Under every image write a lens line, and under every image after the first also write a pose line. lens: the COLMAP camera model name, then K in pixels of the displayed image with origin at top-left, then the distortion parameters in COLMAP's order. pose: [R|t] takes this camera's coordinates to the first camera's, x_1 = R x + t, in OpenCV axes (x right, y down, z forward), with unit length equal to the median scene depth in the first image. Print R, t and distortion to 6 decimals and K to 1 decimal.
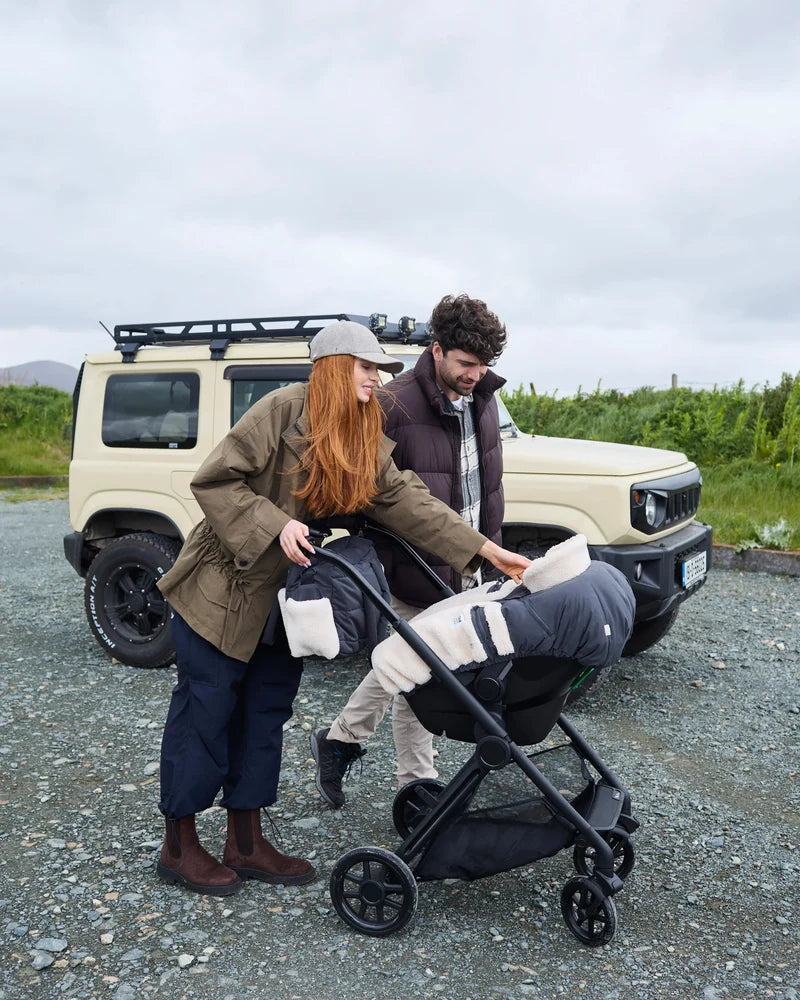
lens RADIAL K [[1212.2, 0, 400.0], [0, 1212.2, 500.0], [0, 0, 1]] dist [-0.117956, 0.224671]
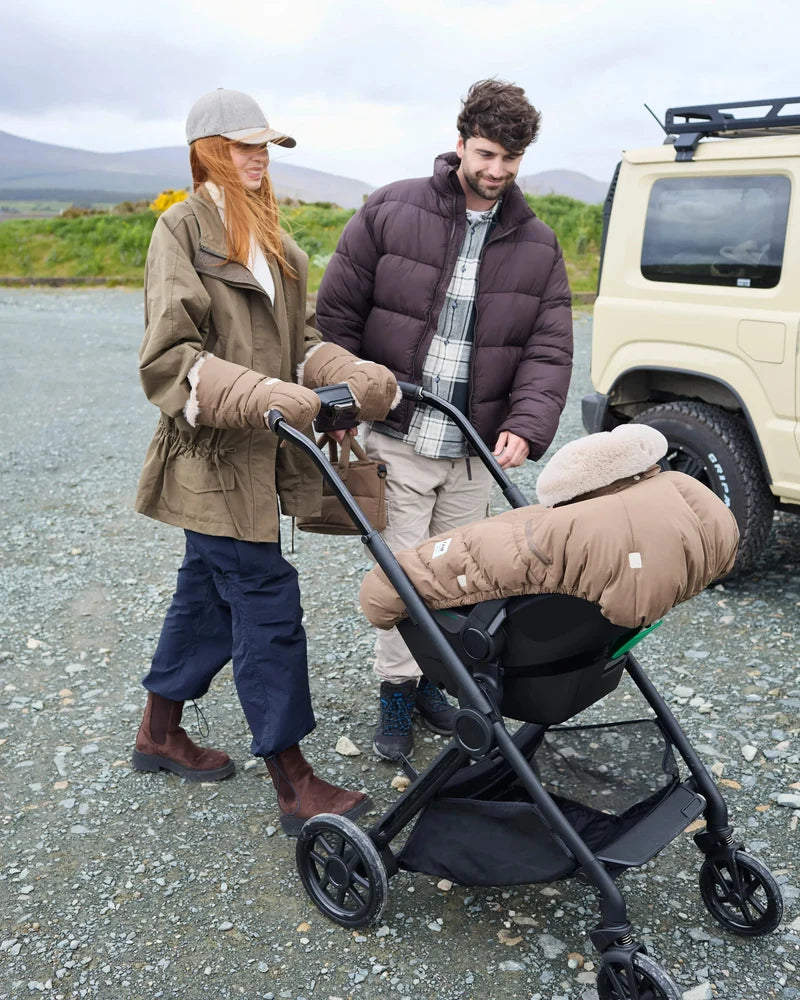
lens RADIAL K [[1212.2, 0, 400.0], [0, 1212.2, 500.0], [0, 0, 1]] dist [-0.117956, 0.224671]
pose [[0.915445, 0.089640, -0.392333, -0.085594], [-0.028127, 0.986746, 0.159819, -0.026241], [0.401459, -0.135270, 0.905833, 0.273273]]
